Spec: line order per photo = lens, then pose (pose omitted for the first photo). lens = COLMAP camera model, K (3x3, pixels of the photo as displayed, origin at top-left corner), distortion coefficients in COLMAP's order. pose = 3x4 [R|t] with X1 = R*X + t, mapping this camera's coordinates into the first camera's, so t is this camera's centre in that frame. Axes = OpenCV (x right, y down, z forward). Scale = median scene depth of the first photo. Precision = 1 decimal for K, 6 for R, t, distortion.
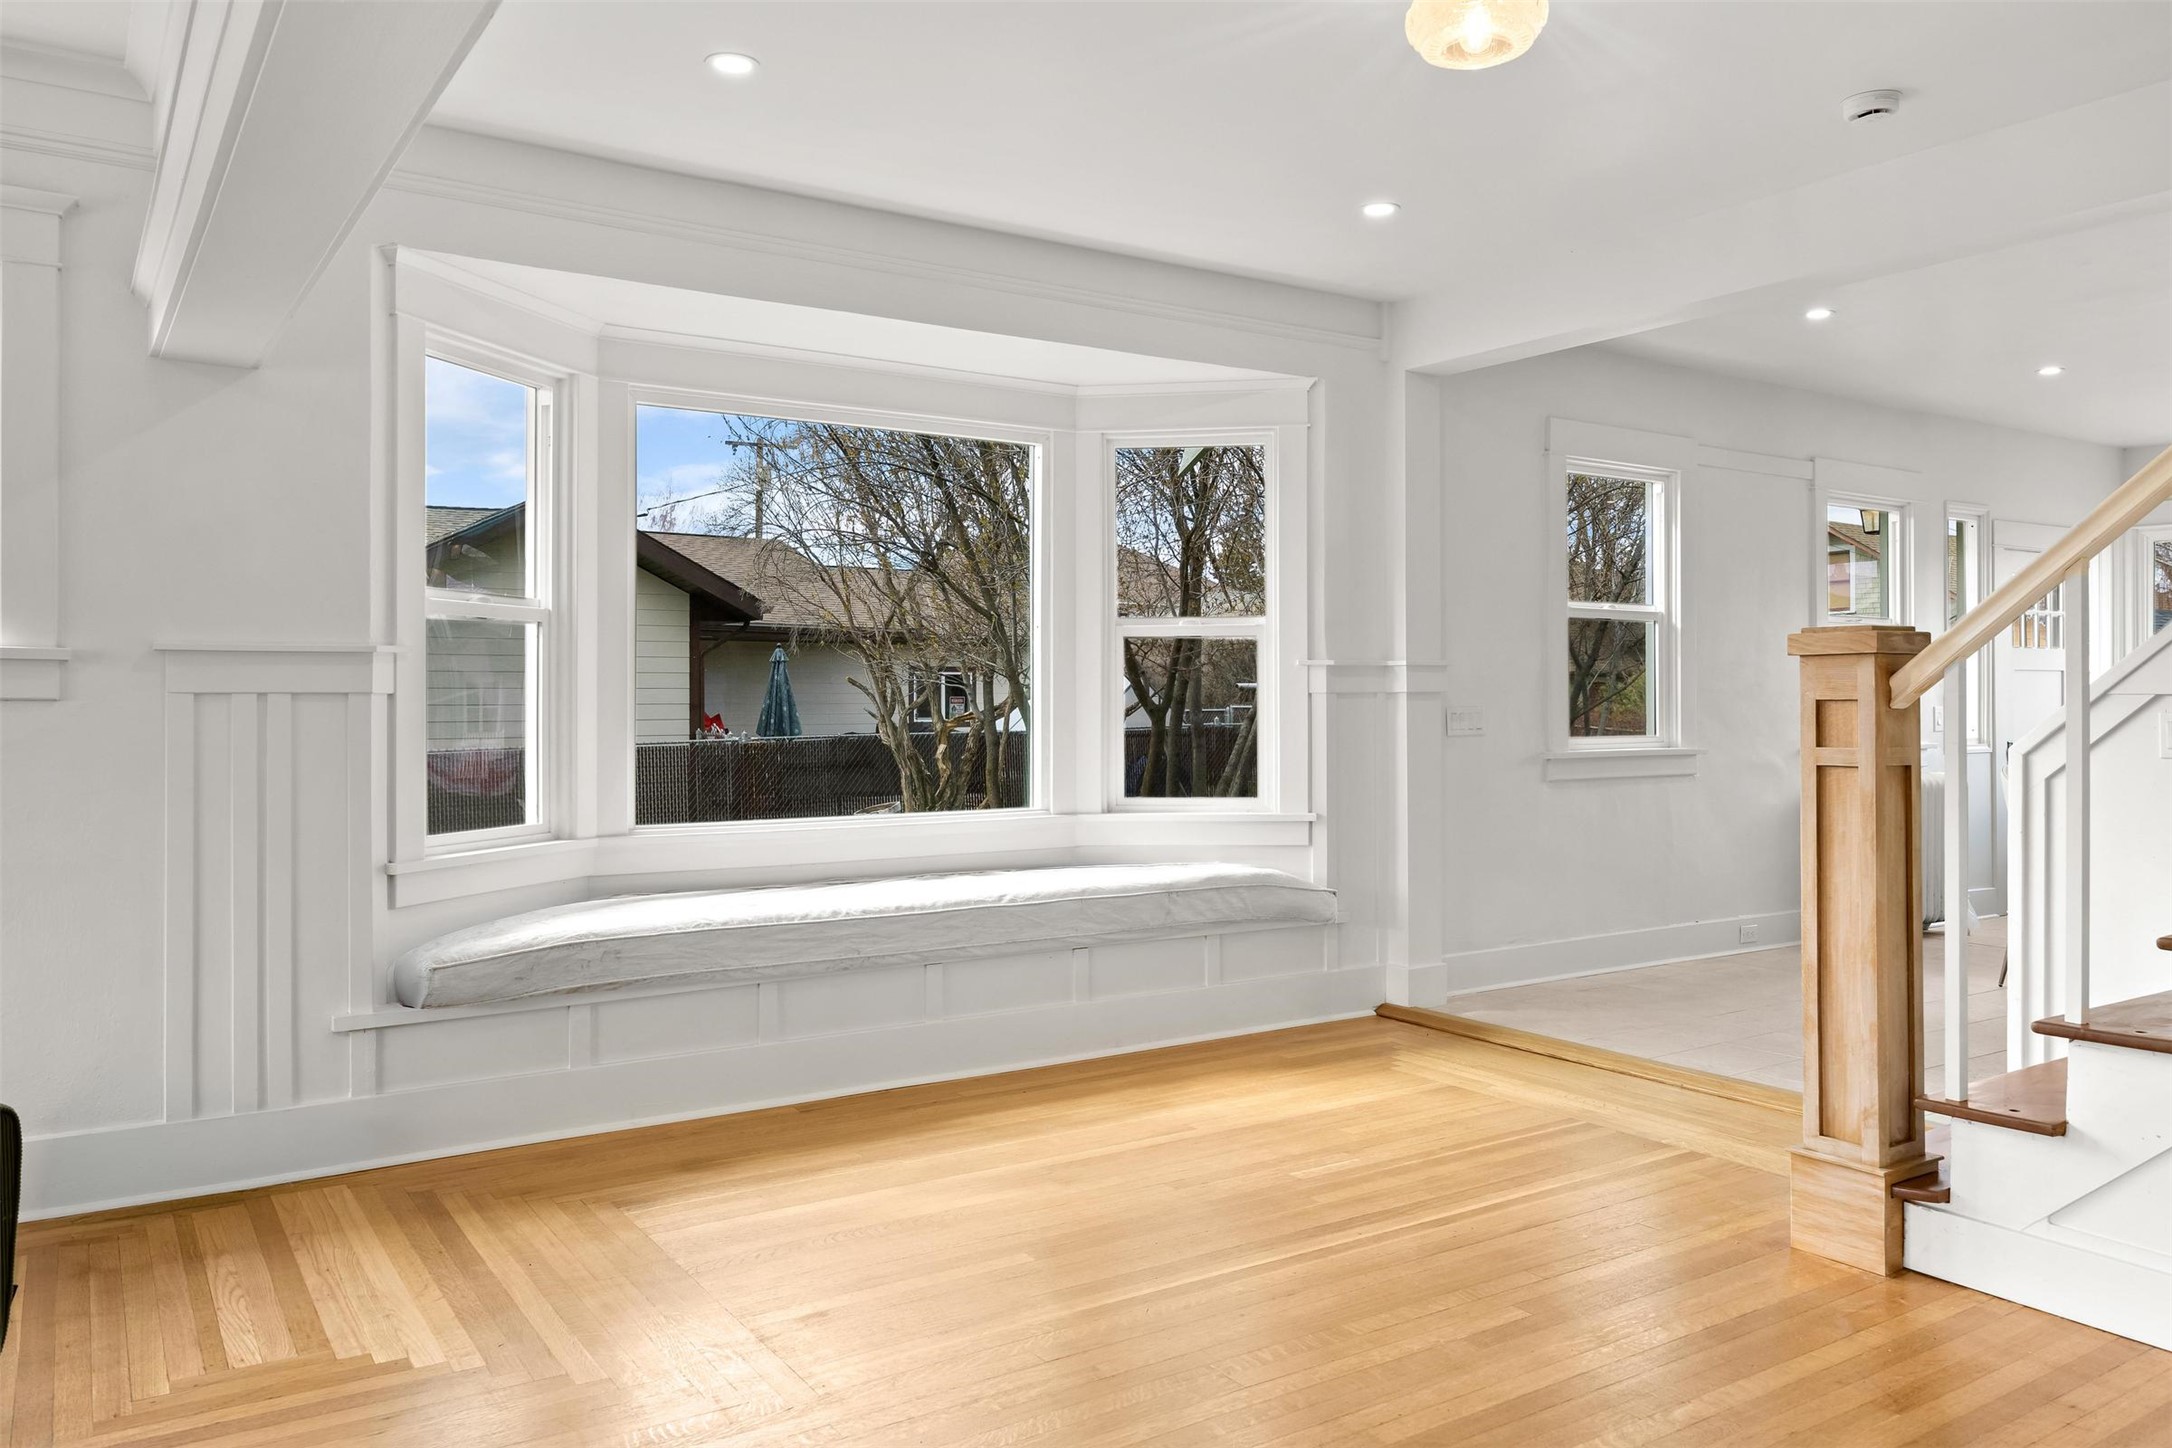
lens RADIAL K [[1685.3, 0, 969.8], [0, 1685.3, 691.3], [0, 0, 1]] dist [0.003256, 0.000821]
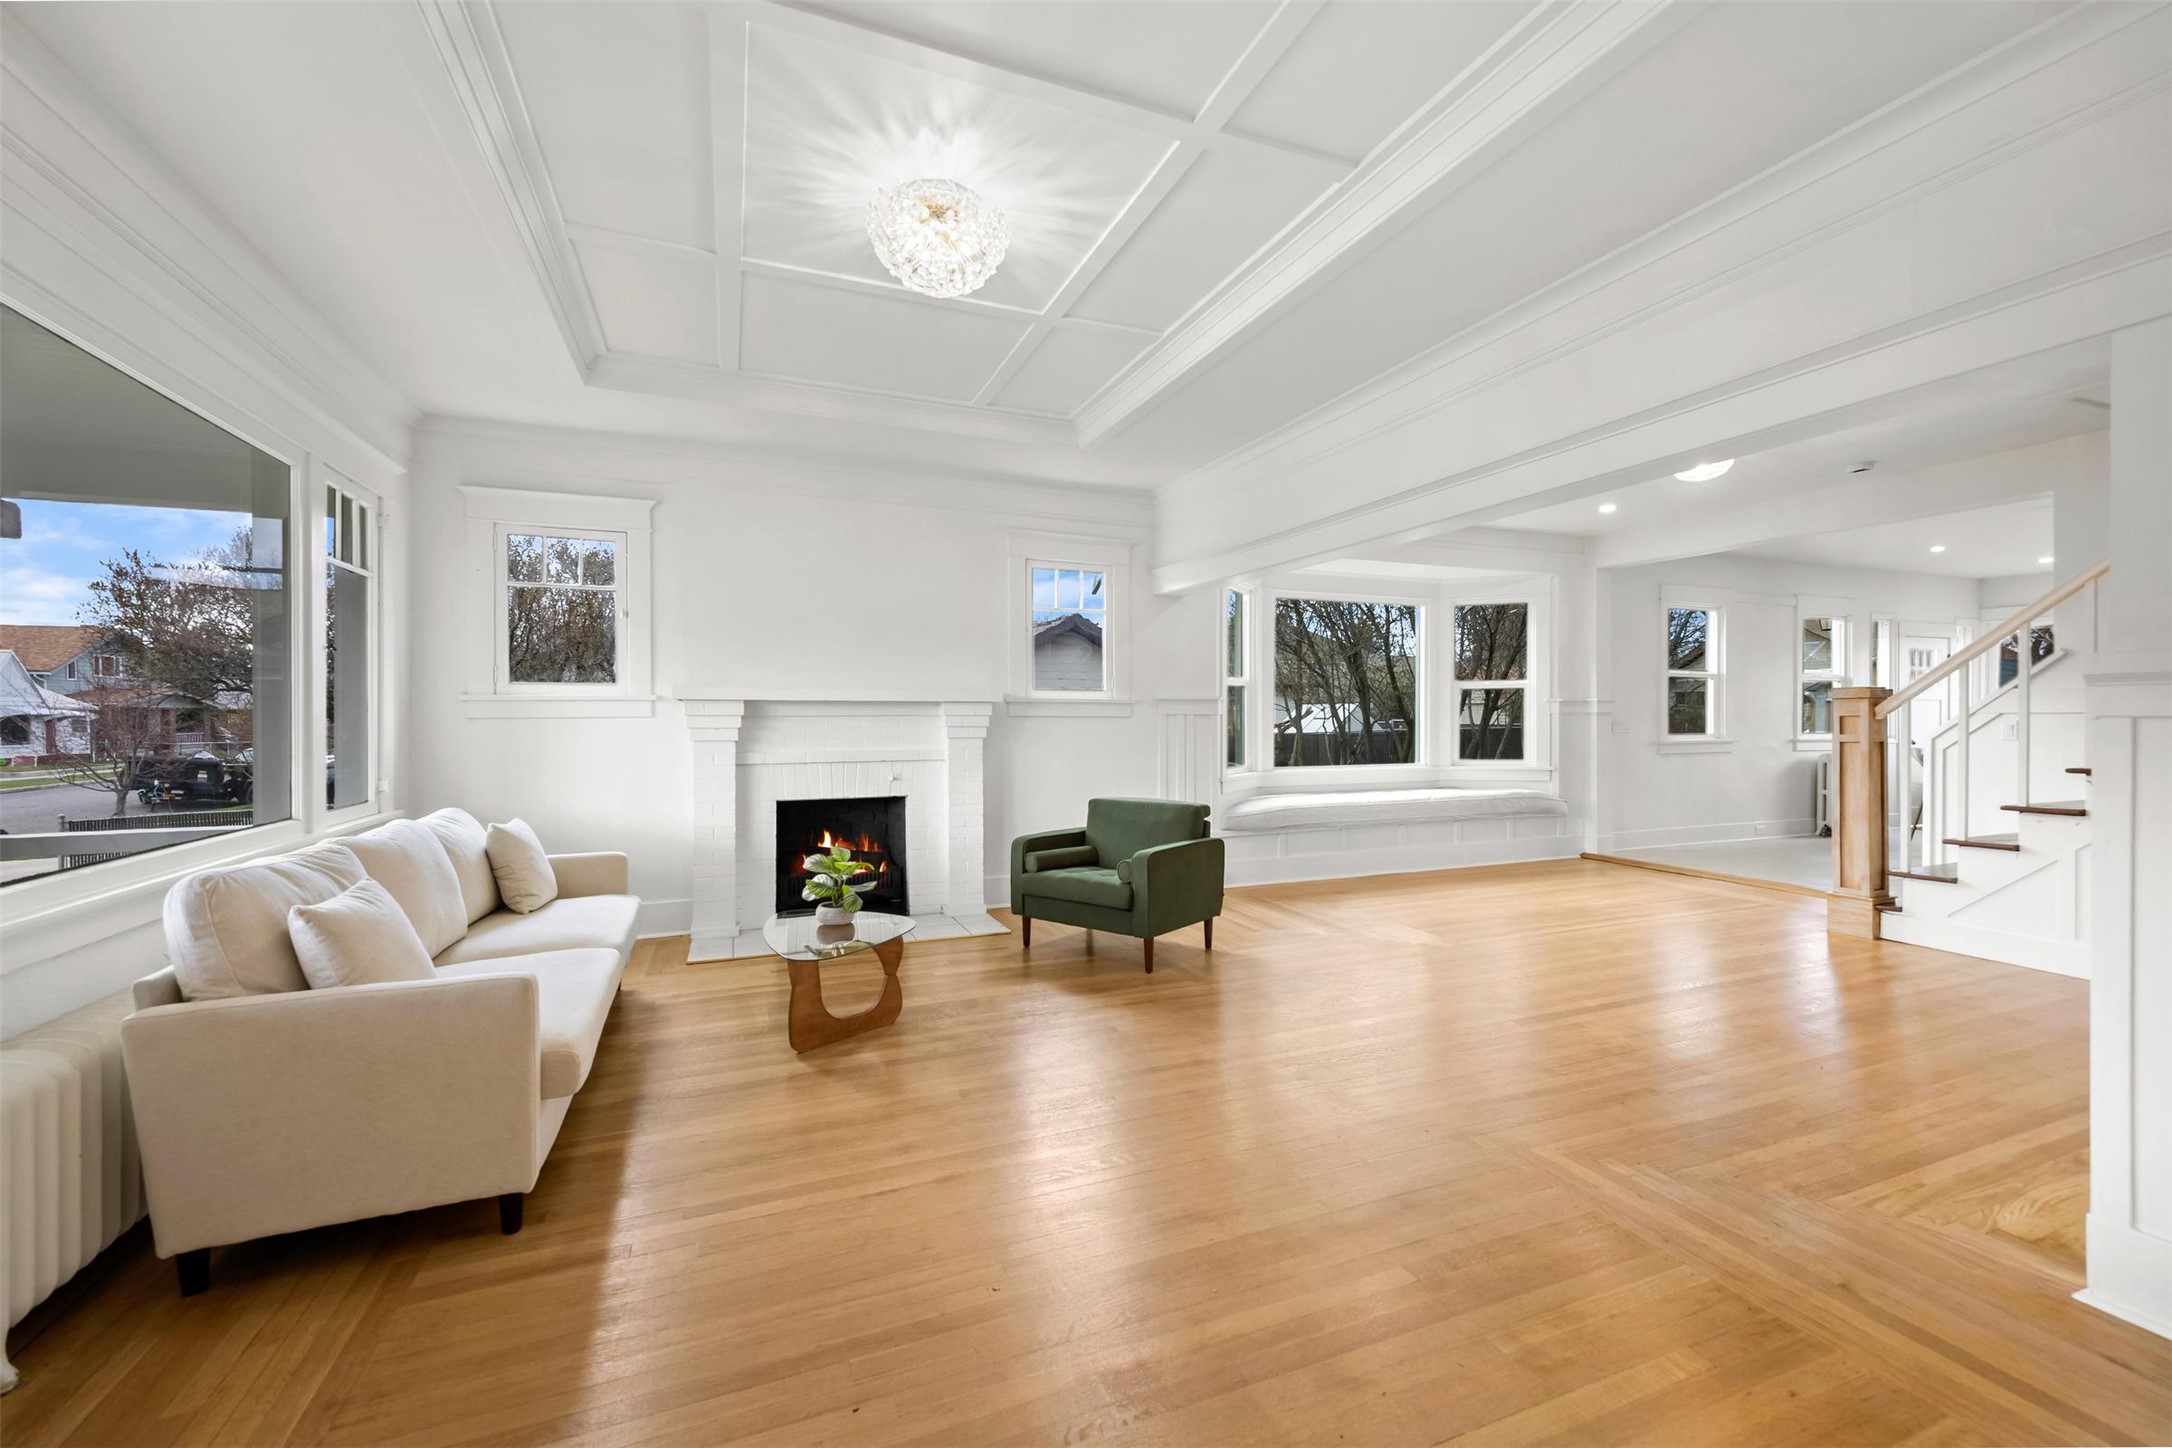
lens RADIAL K [[861.8, 0, 1086.0], [0, 861.8, 724.0], [0, 0, 1]] dist [-0.000706, 0.000118]
pose [[0.979867, -0.000244, -0.199650, -0.216203], [0.002939, 0.999909, 0.013202, -0.002013], [0.199629, -0.013523, 0.979778, -0.305281]]
